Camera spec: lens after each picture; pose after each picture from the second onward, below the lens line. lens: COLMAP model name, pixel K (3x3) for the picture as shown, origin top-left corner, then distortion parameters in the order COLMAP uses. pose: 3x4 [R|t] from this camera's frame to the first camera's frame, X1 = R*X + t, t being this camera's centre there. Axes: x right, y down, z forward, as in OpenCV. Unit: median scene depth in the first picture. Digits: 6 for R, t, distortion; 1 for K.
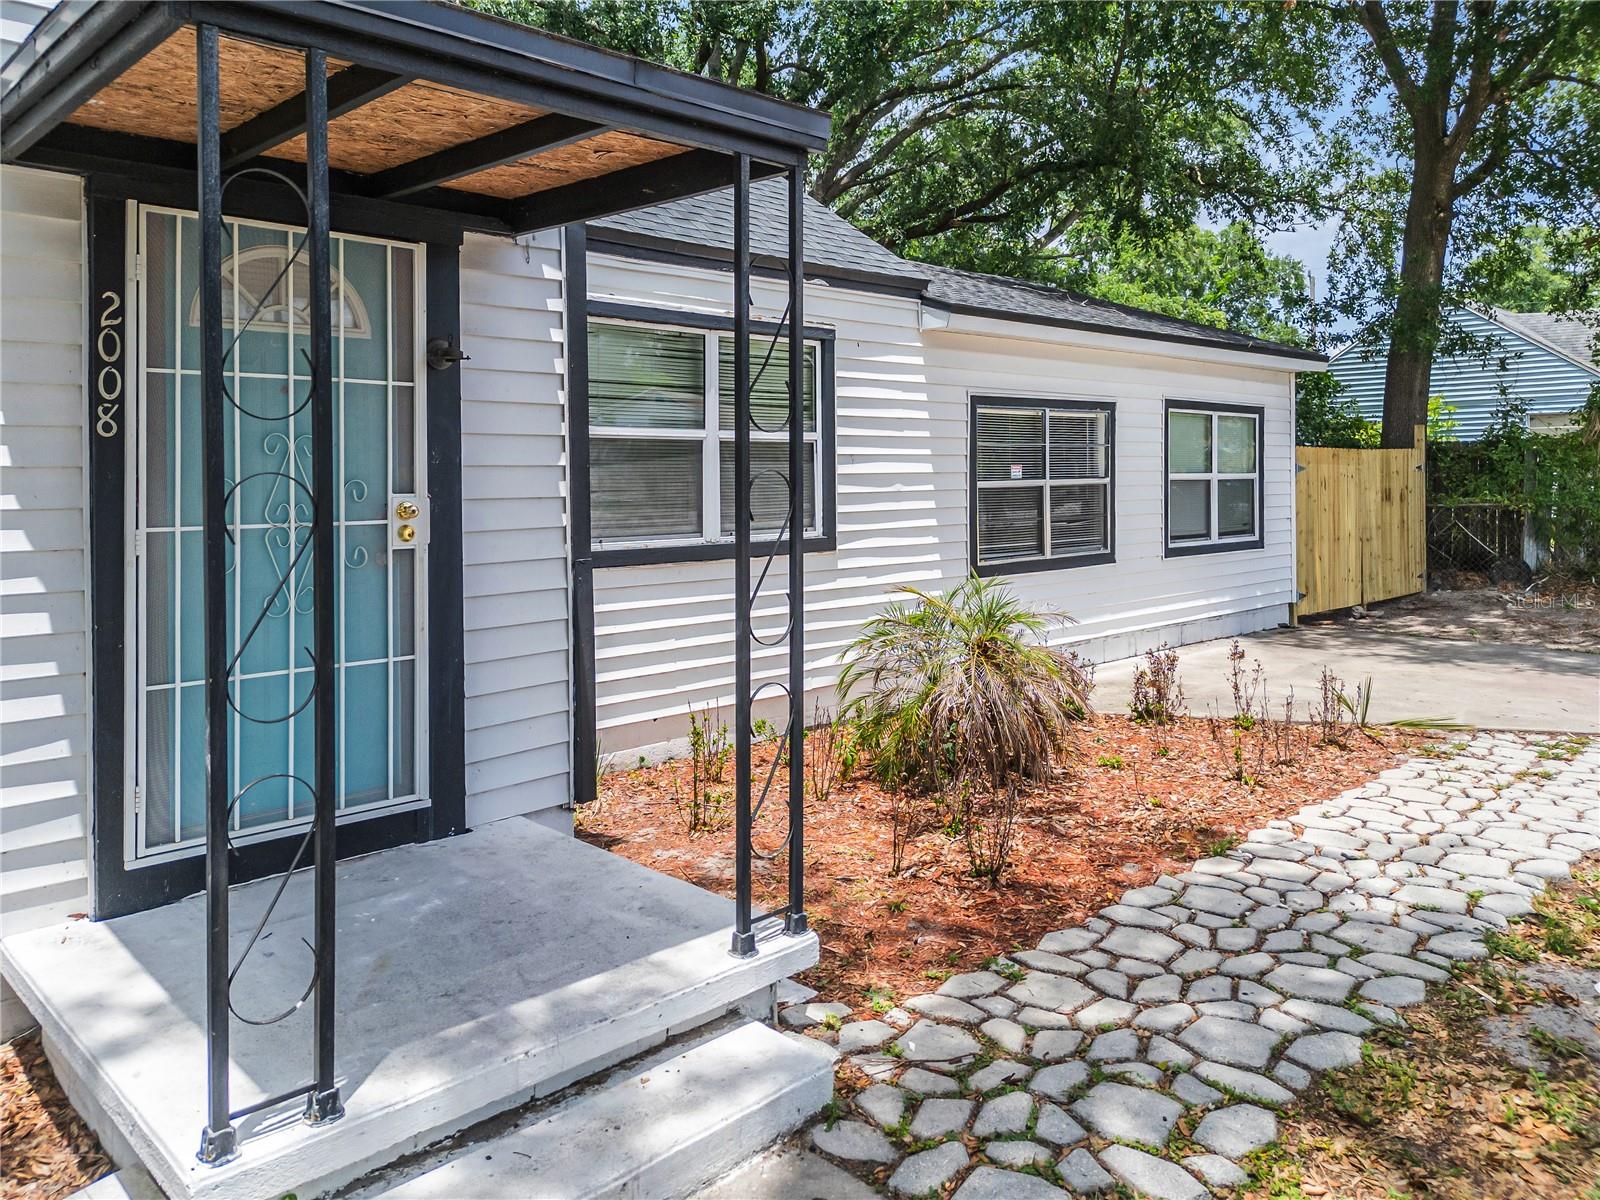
lens RADIAL K [[1156.2, 0, 788.4], [0, 1156.2, 480.7], [0, 0, 1]] dist [0.084776, -0.107843]
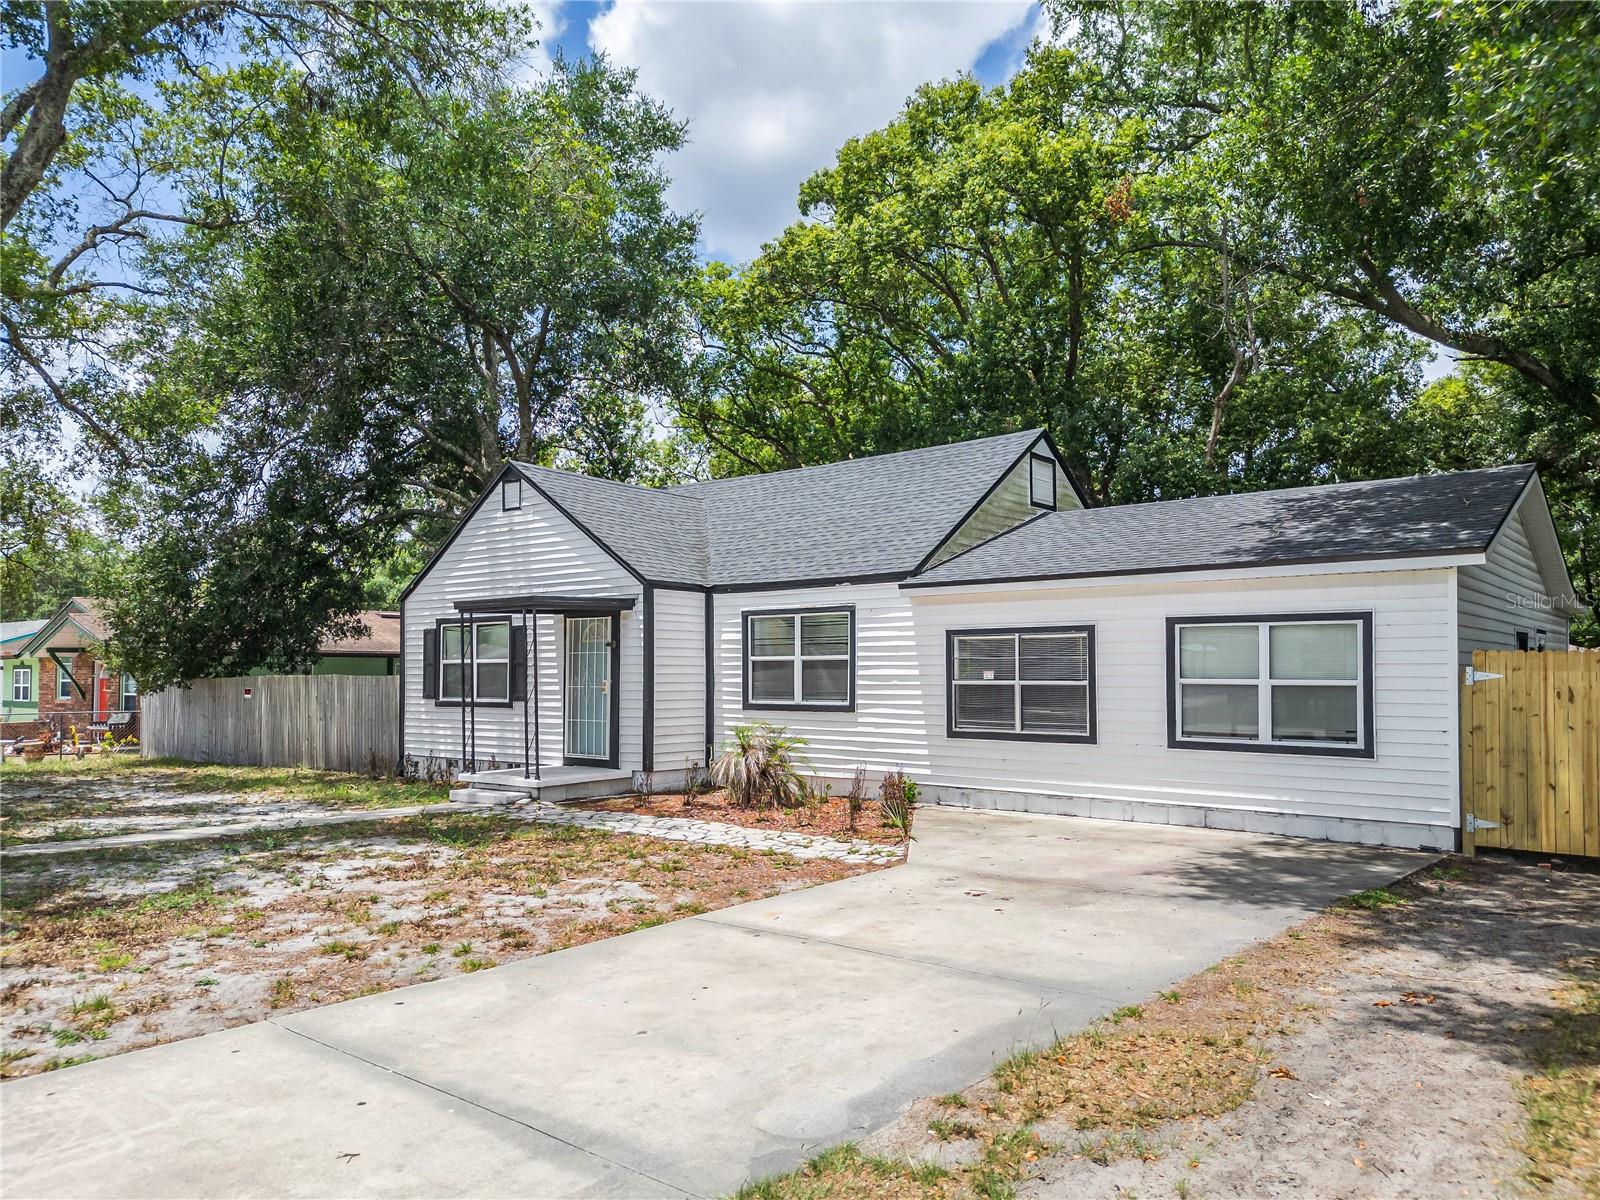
lens RADIAL K [[1103.0, 0, 800.0], [0, 1103.0, 600.0], [0, 0, 1]] dist [0.119724, -0.193598]
pose [[0.131693, -0.054873, -0.989771, 3.832871], [-0.004168, 0.998427, -0.055908, -0.056130], [0.991282, 0.011488, 0.131258, 1.248563]]
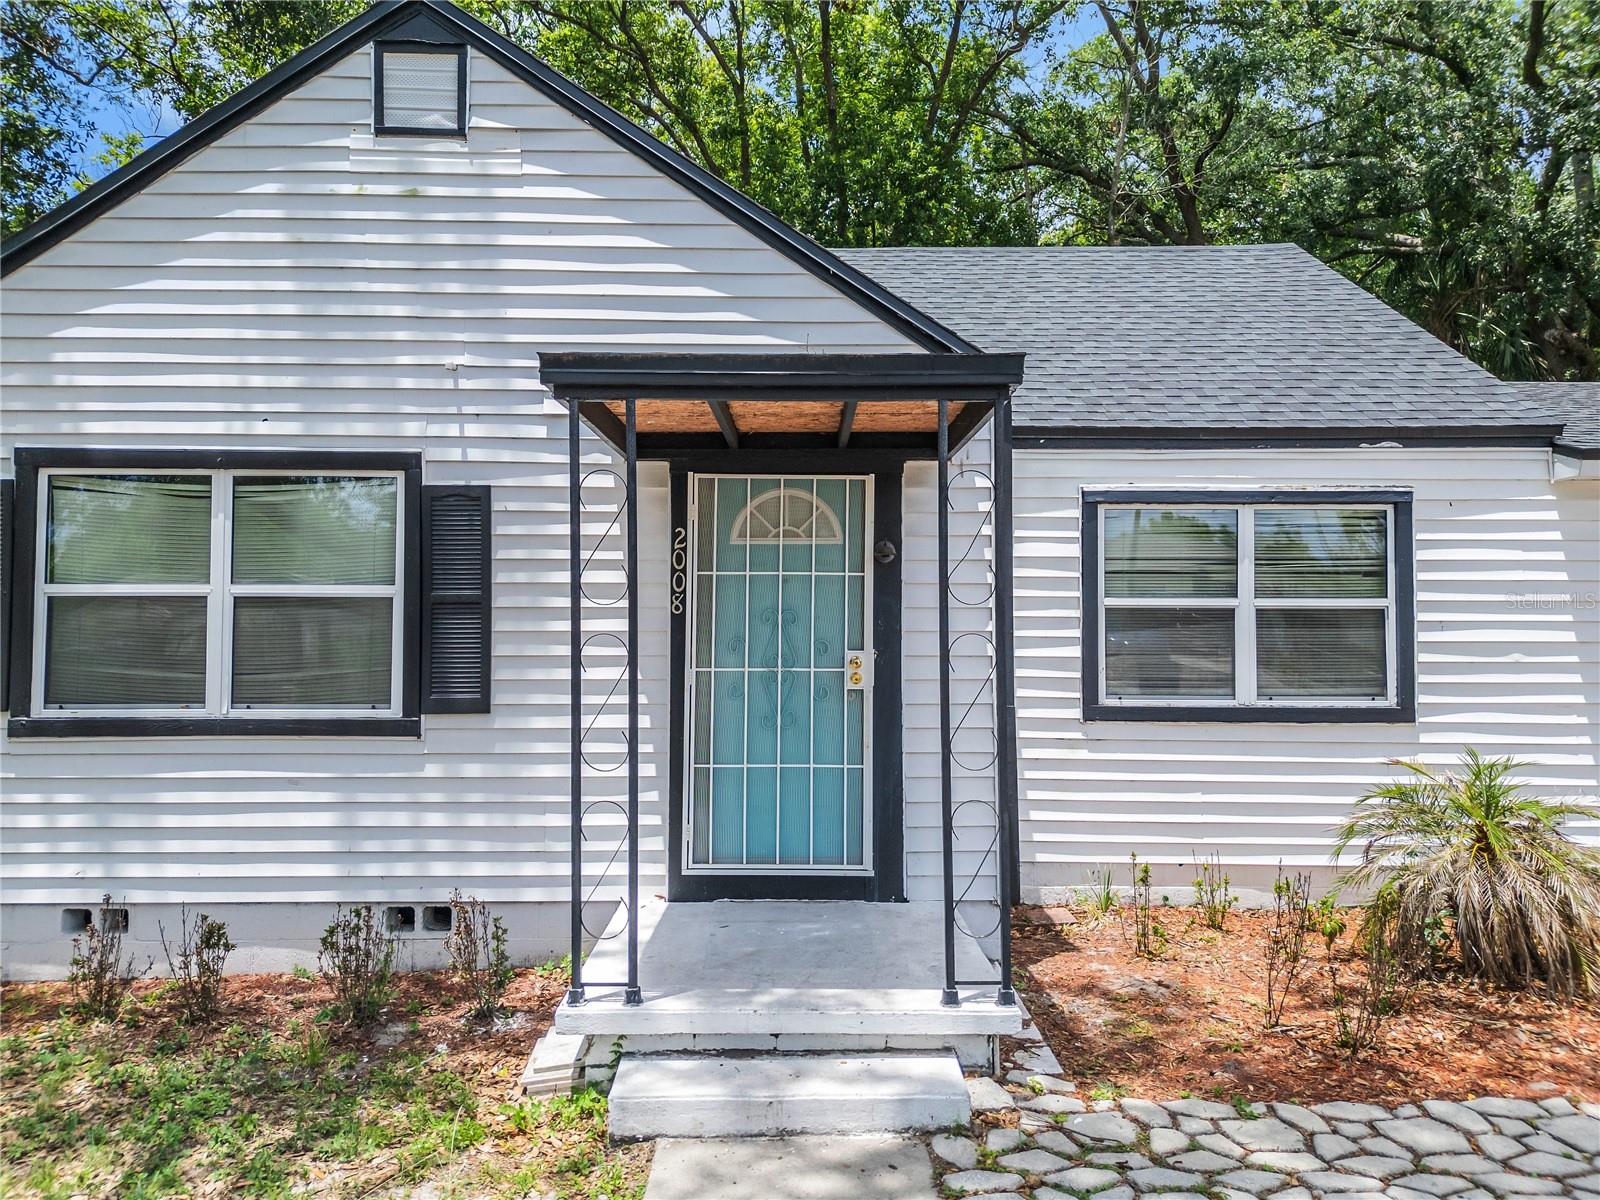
lens RADIAL K [[1115.4, 0, 799.1], [0, 1115.4, 581.3], [0, 0, 1]] dist [0.055037, -0.053361]
pose [[0.727410, -0.023187, -0.685812, 0.602491], [-0.014205, 0.998706, -0.048832, -0.005978], [0.686057, 0.045263, 0.726139, -0.047357]]
